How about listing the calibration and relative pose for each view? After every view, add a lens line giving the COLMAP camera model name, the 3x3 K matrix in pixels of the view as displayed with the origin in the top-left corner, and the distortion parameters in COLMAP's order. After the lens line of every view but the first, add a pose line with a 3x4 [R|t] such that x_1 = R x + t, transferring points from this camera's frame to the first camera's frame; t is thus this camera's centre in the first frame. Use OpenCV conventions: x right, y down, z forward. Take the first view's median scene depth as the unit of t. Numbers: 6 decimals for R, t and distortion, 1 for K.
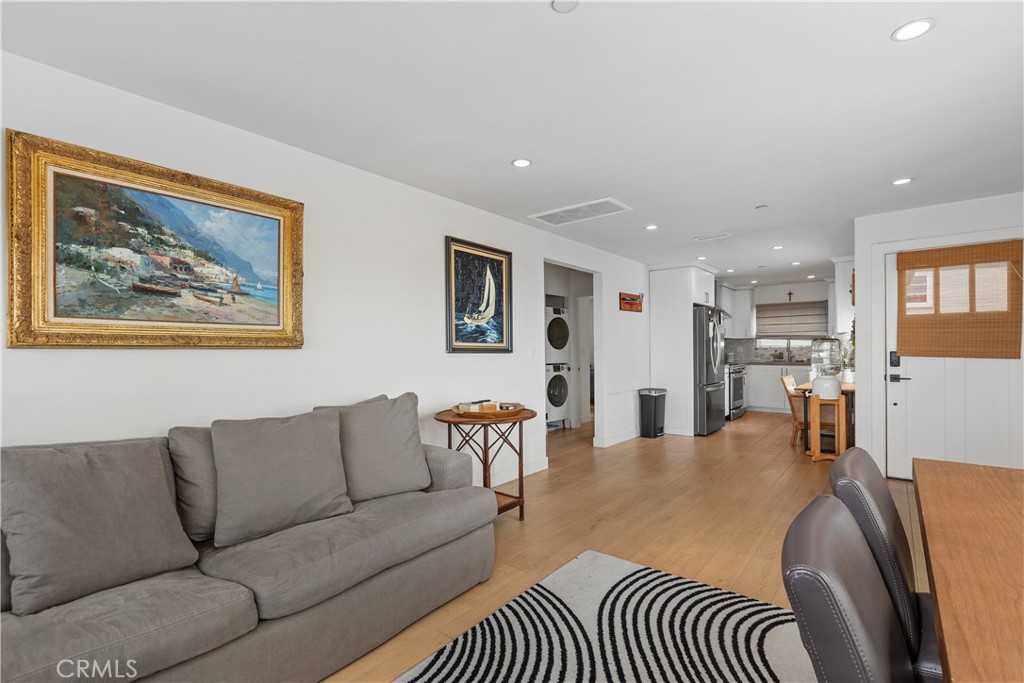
lens RADIAL K [[461.6, 0, 514.2], [0, 461.6, 350.5], [0, 0, 1]] dist [-0.000921, -0.000112]
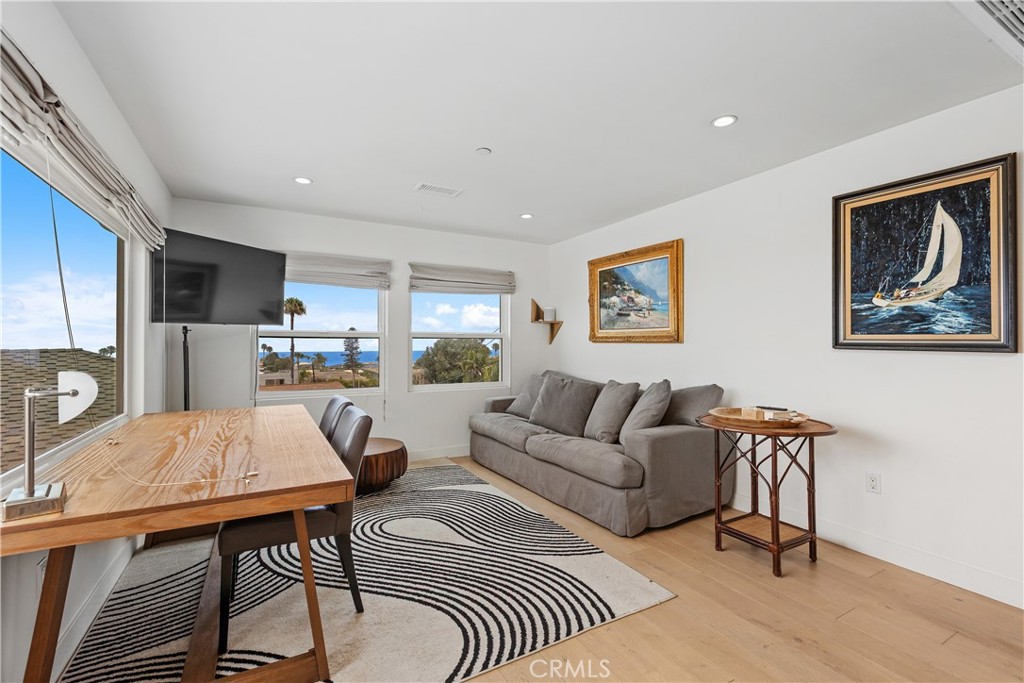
lens RADIAL K [[449.1, 0, 512.0], [0, 449.1, 341.5], [0, 0, 1]] dist [-0.000652, -0.000325]
pose [[-0.368237, 0.002234, -0.929729, 1.018995], [0.000557, 0.999997, 0.002182, -0.012124], [0.929732, 0.000286, -0.368238, 1.053939]]
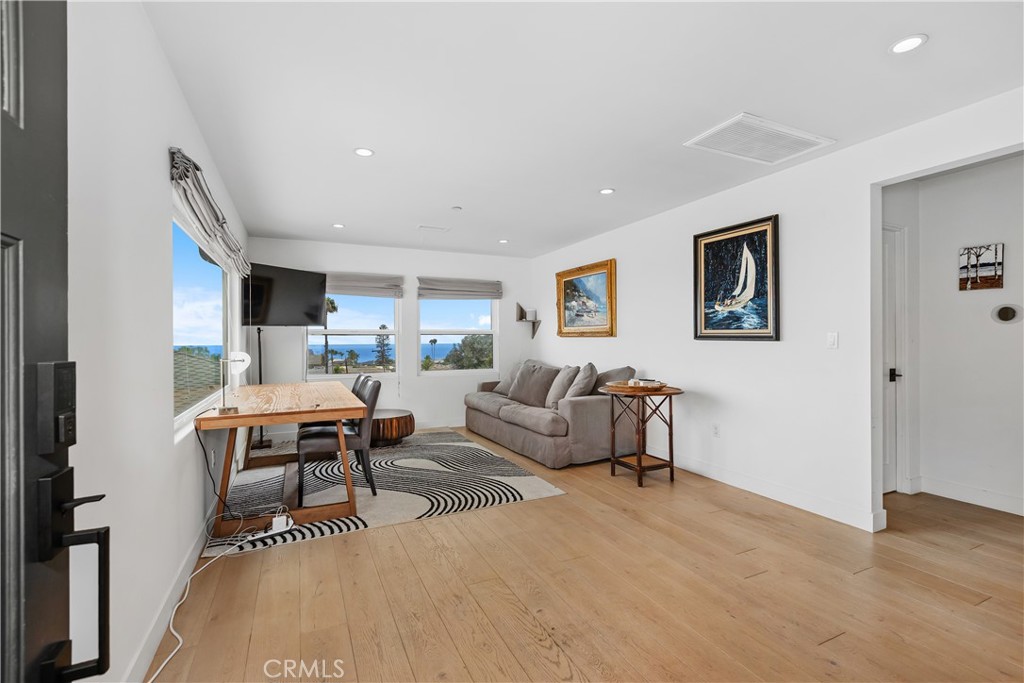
lens RADIAL K [[449.1, 0, 512.0], [0, 449.1, 341.5], [0, 0, 1]] dist [-0.000652, -0.000325]
pose [[-0.425957, 0.013095, -0.904649, 1.399143], [0.007568, 0.999912, 0.010910, -0.008157], [0.904712, -0.002199, -0.426019, 1.440533]]
